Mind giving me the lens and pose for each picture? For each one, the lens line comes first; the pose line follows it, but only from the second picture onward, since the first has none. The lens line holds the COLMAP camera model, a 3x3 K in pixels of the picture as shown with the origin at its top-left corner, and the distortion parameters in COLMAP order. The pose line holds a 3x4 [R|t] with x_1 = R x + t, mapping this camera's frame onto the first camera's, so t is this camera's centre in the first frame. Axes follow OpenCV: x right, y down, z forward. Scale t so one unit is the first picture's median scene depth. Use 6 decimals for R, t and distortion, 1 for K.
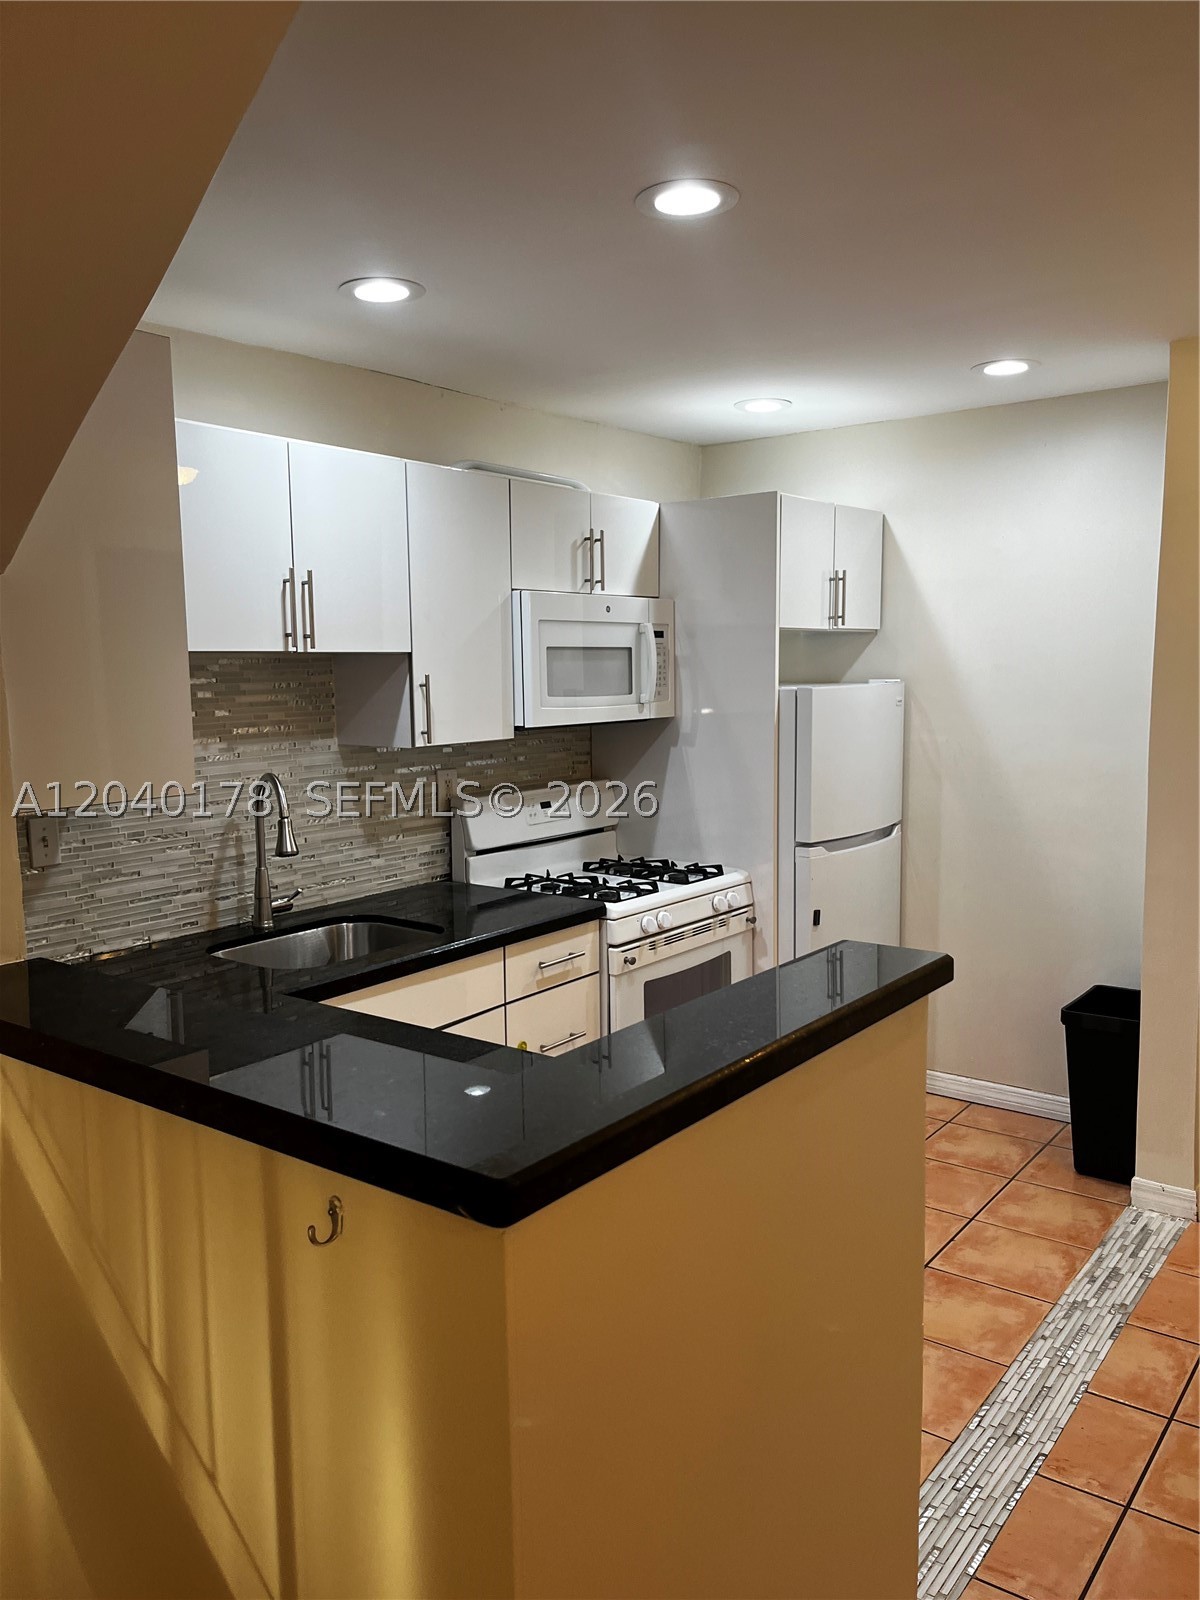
lens RADIAL K [[1209.8, 0, 608.5], [0, 1209.8, 798.0], [0, 0, 1]] dist [0.063823, -0.080846]
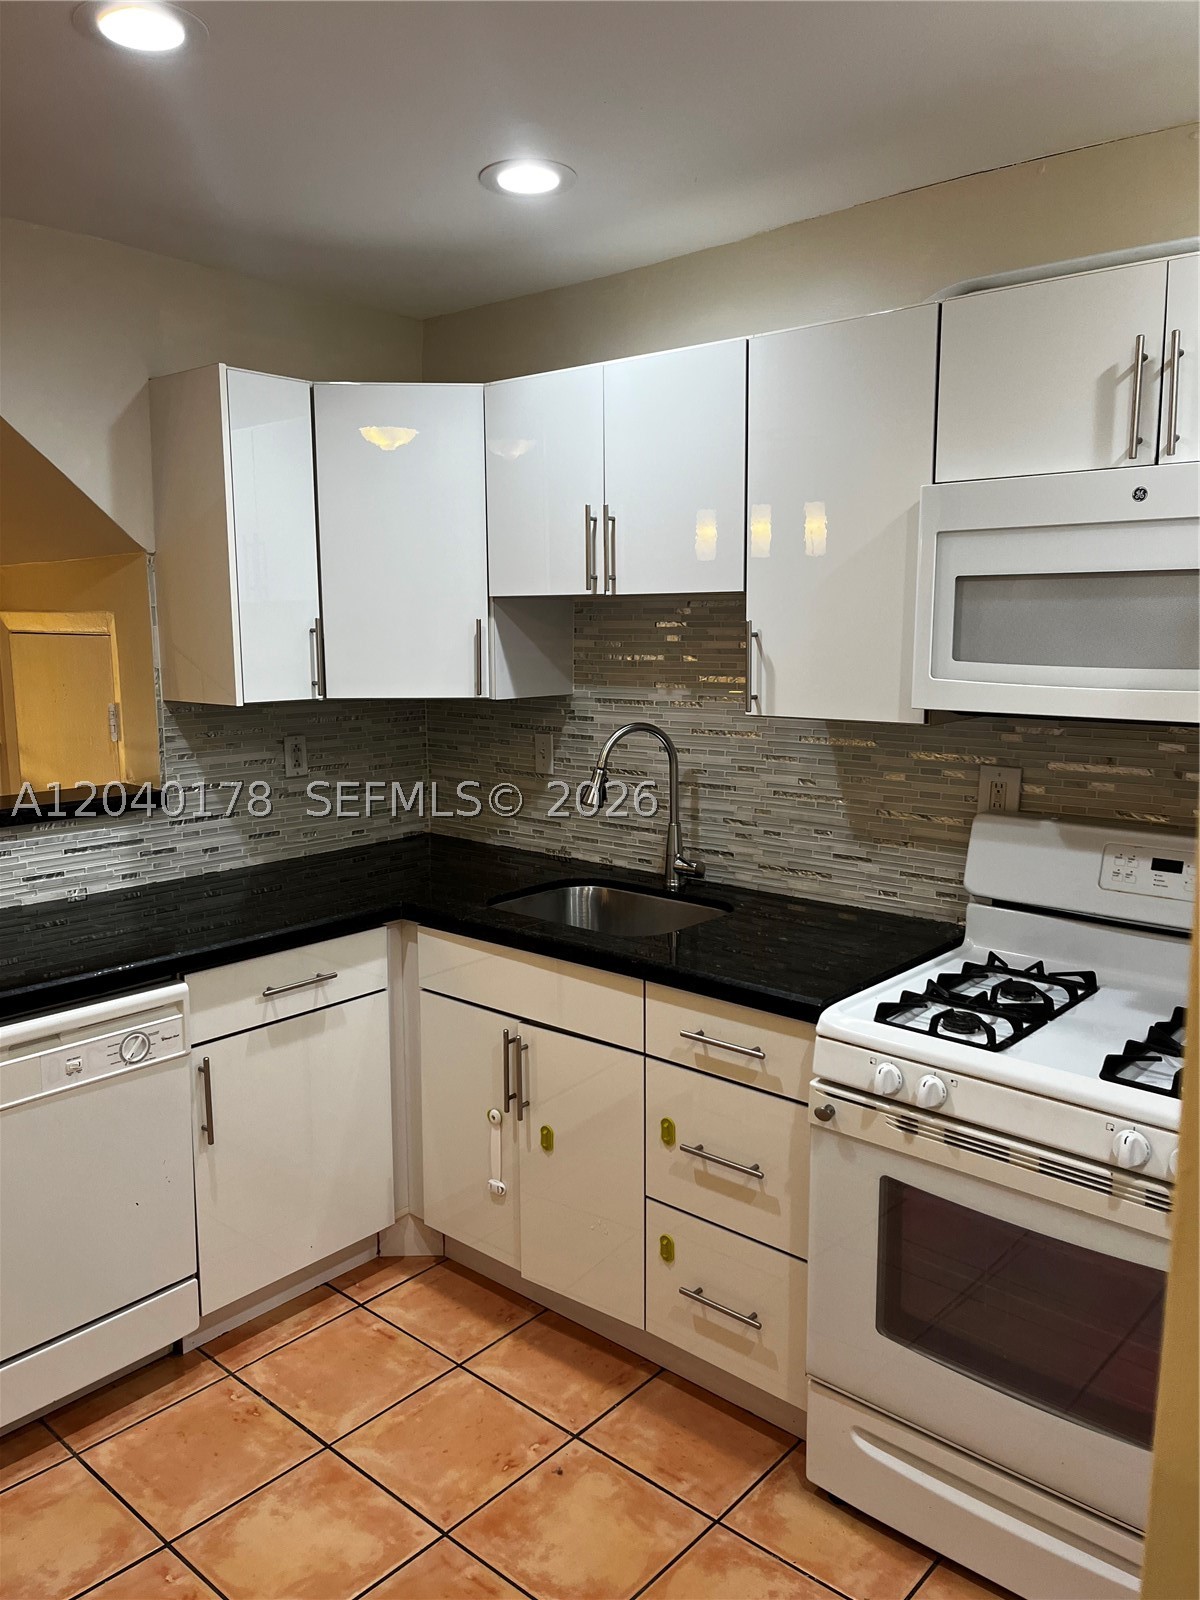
lens RADIAL K [[1209.8, 0, 605.8], [0, 1209.8, 796.7], [0, 0, 1]] dist [0.063823, -0.080846]
pose [[-0.078265, 0.160253, -0.983968, 0.606600], [-0.103412, 0.980366, 0.167892, -0.109367], [0.991555, 0.114894, -0.060156, 0.943354]]
